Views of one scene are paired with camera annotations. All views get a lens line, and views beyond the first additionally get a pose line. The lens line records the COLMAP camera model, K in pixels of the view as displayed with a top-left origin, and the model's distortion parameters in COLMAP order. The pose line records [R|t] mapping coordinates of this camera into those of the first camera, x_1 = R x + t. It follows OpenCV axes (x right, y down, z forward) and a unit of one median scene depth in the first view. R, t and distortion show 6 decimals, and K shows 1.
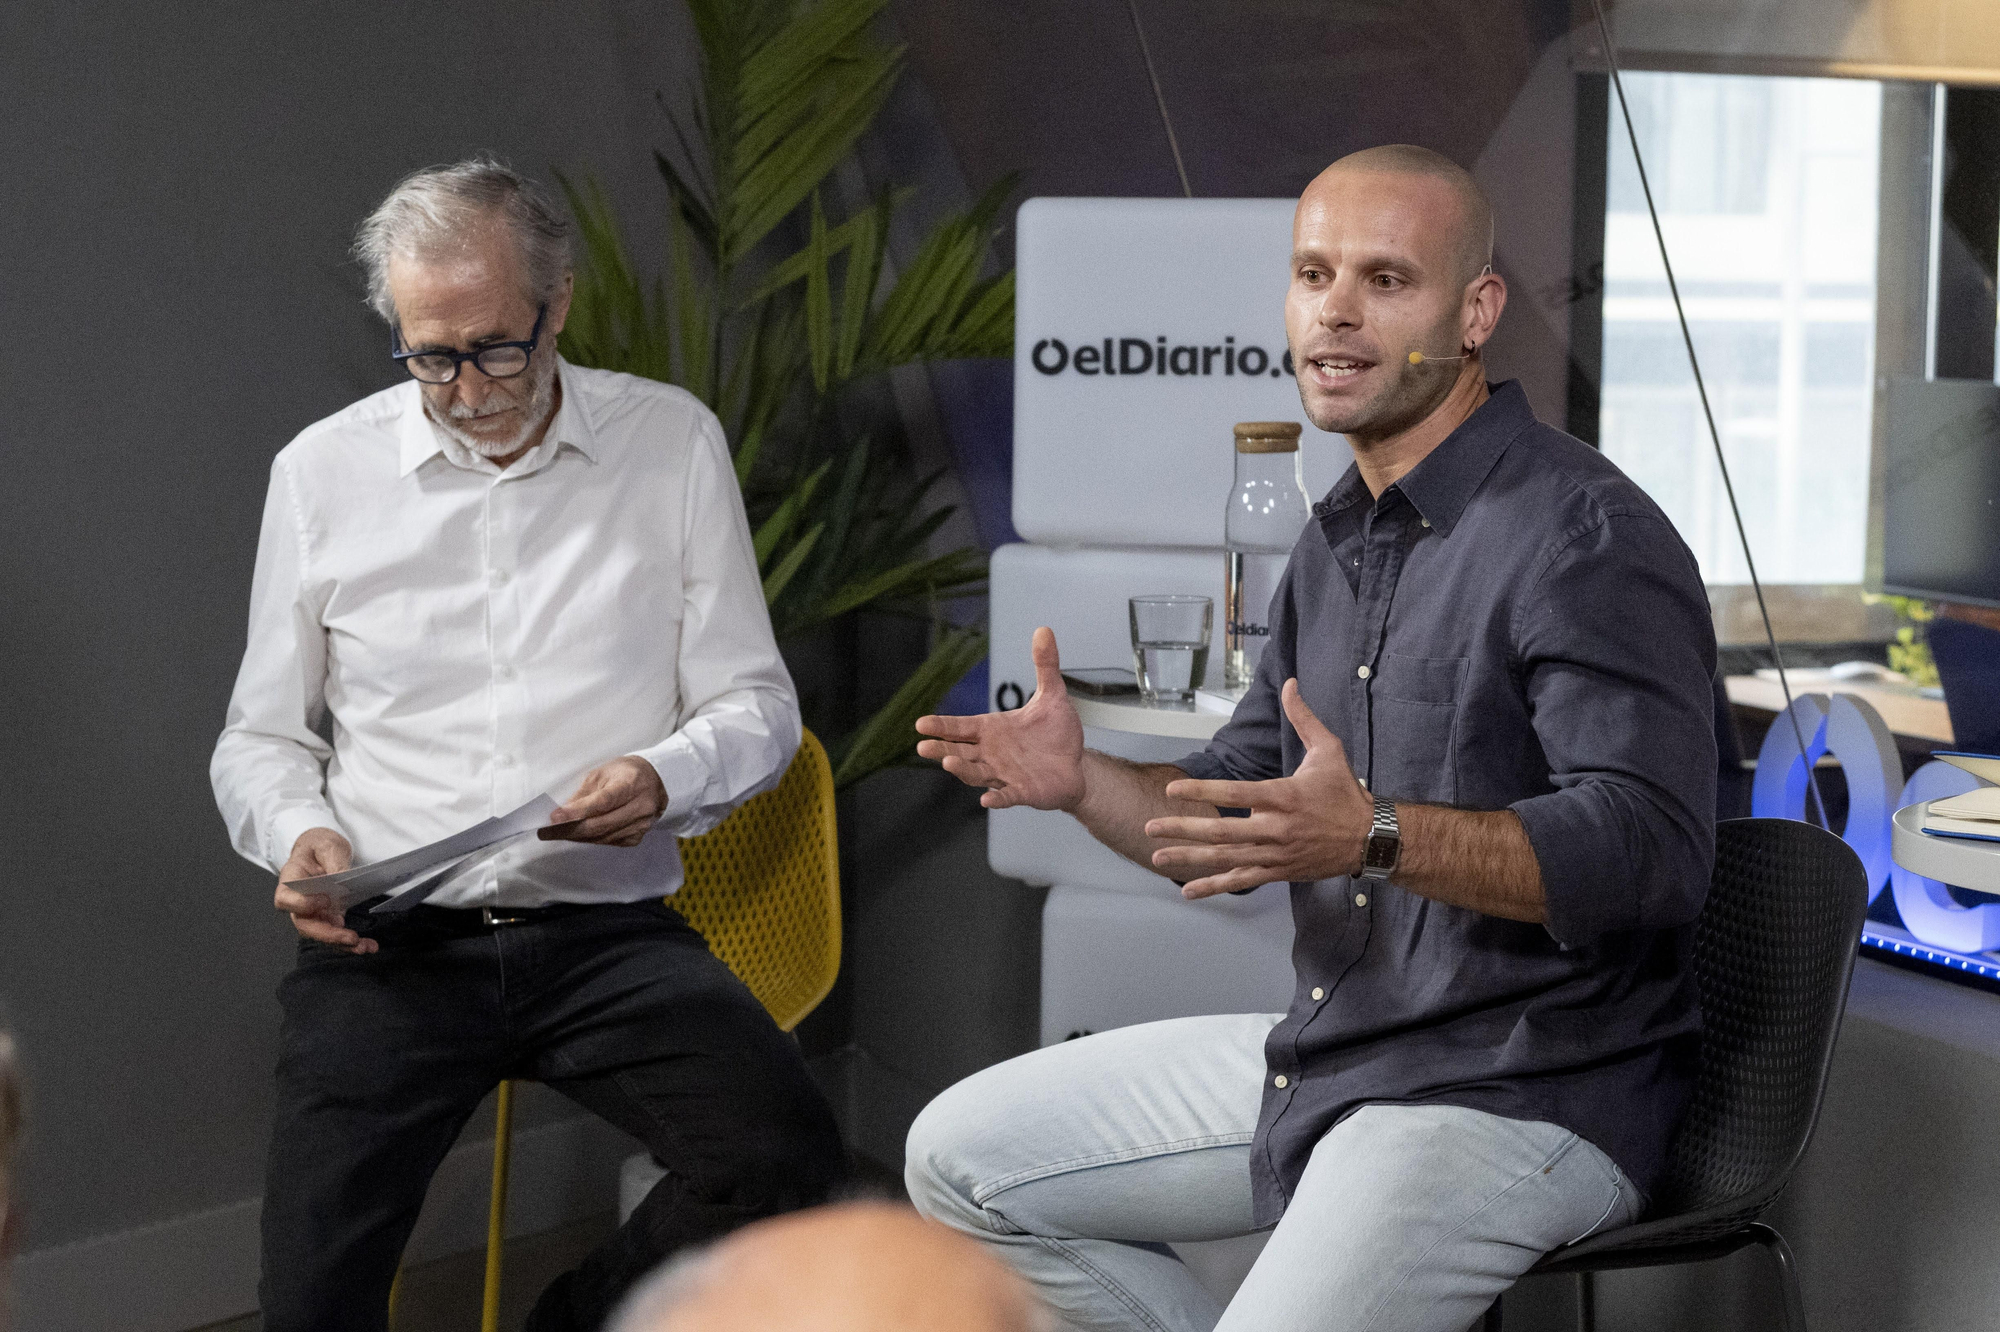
lens RADIAL K [[4085.4, 0, 1007.8], [0, 4085.4, 621.1], [0, 0, 1]] dist [1.061109, 0.000000]
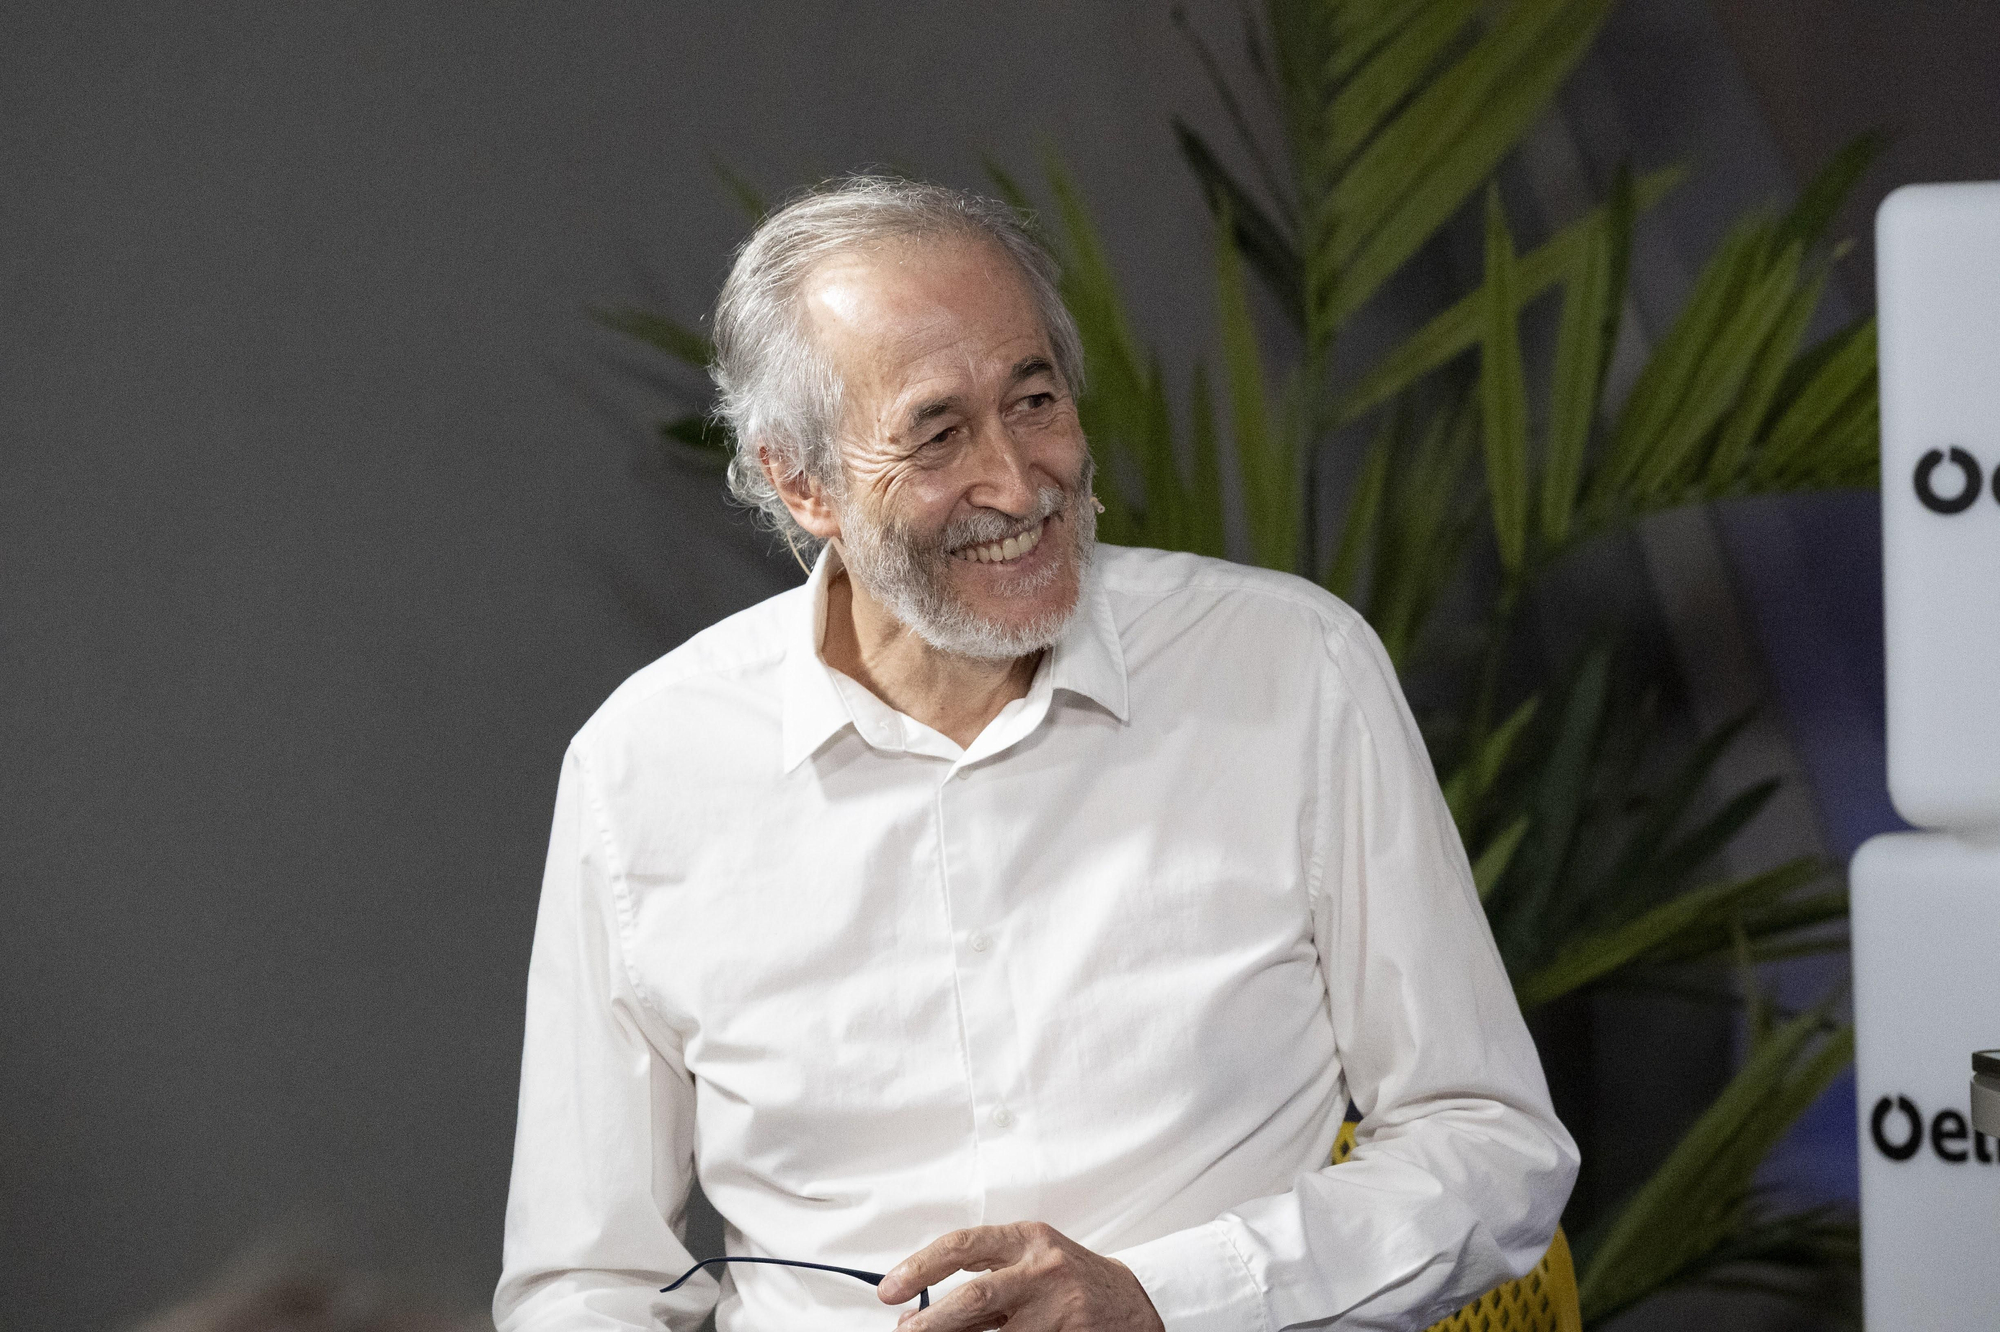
lens RADIAL K [[10197.8, 0, 997.4], [0, 10197.8, 649.3], [0, 0, 1]] dist [-0.944826, 0.000000]
pose [[0.995192, -0.049202, -0.084687, -0.002138], [0.045300, 0.997848, -0.047405, 0.012803], [0.086837, 0.043341, 0.995279, -0.288556]]
